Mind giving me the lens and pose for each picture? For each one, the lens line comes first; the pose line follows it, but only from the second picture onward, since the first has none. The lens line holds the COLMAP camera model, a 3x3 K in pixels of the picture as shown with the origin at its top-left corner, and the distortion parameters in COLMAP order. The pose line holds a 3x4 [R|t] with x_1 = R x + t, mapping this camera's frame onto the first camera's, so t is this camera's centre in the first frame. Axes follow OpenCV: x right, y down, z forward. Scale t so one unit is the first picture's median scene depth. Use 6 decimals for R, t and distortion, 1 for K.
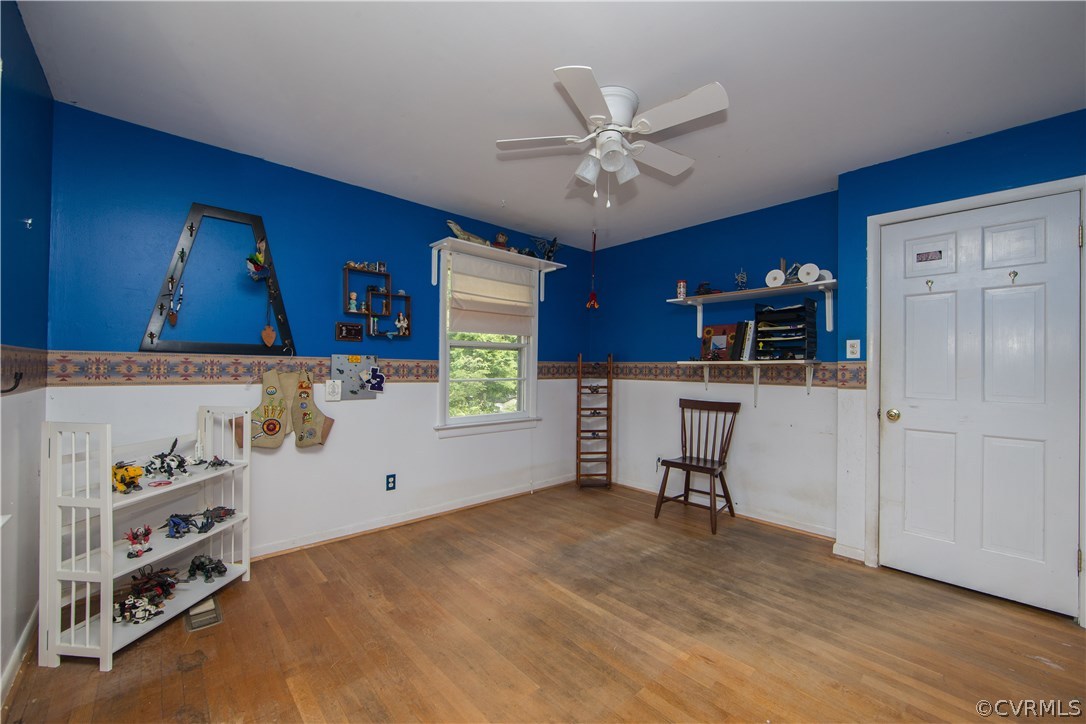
lens RADIAL K [[436.3, 0, 544.0], [0, 436.3, 365.8], [0, 0, 1]] dist [-0.011957, 0.001283]
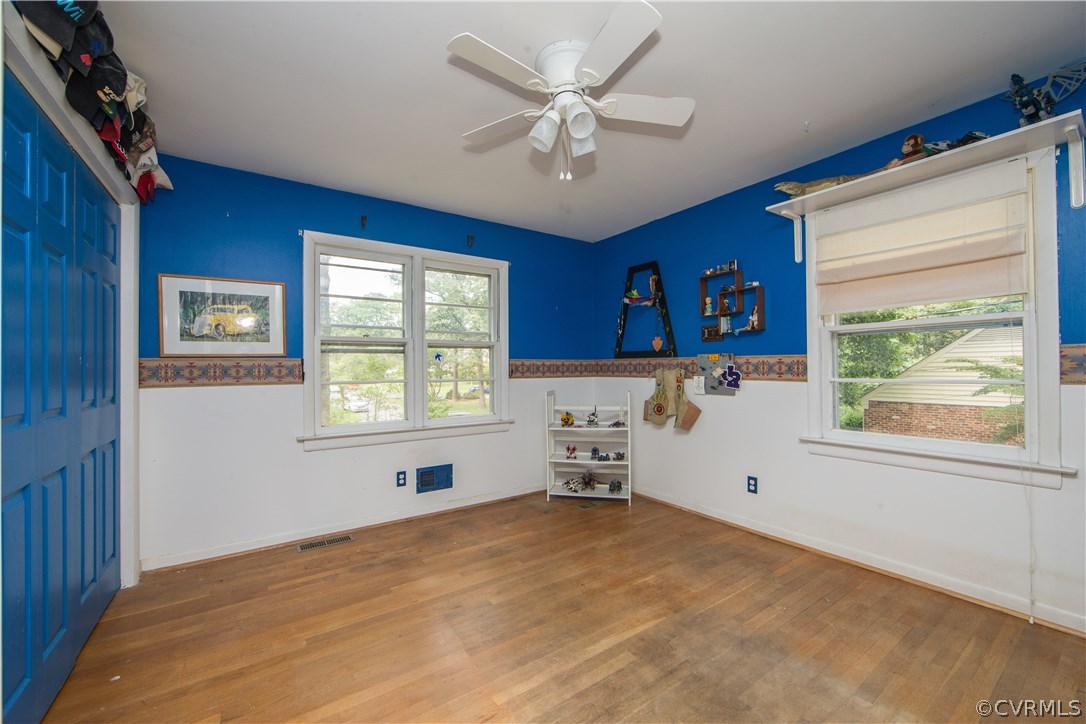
lens RADIAL K [[436.3, 0, 545.3], [0, 436.3, 365.3], [0, 0, 1]] dist [-0.011957, 0.001283]
pose [[-0.154179, -0.010061, -0.987992, 0.718623], [0.016797, 0.999777, -0.012802, 0.010917], [0.987900, -0.018569, -0.153975, 0.759106]]
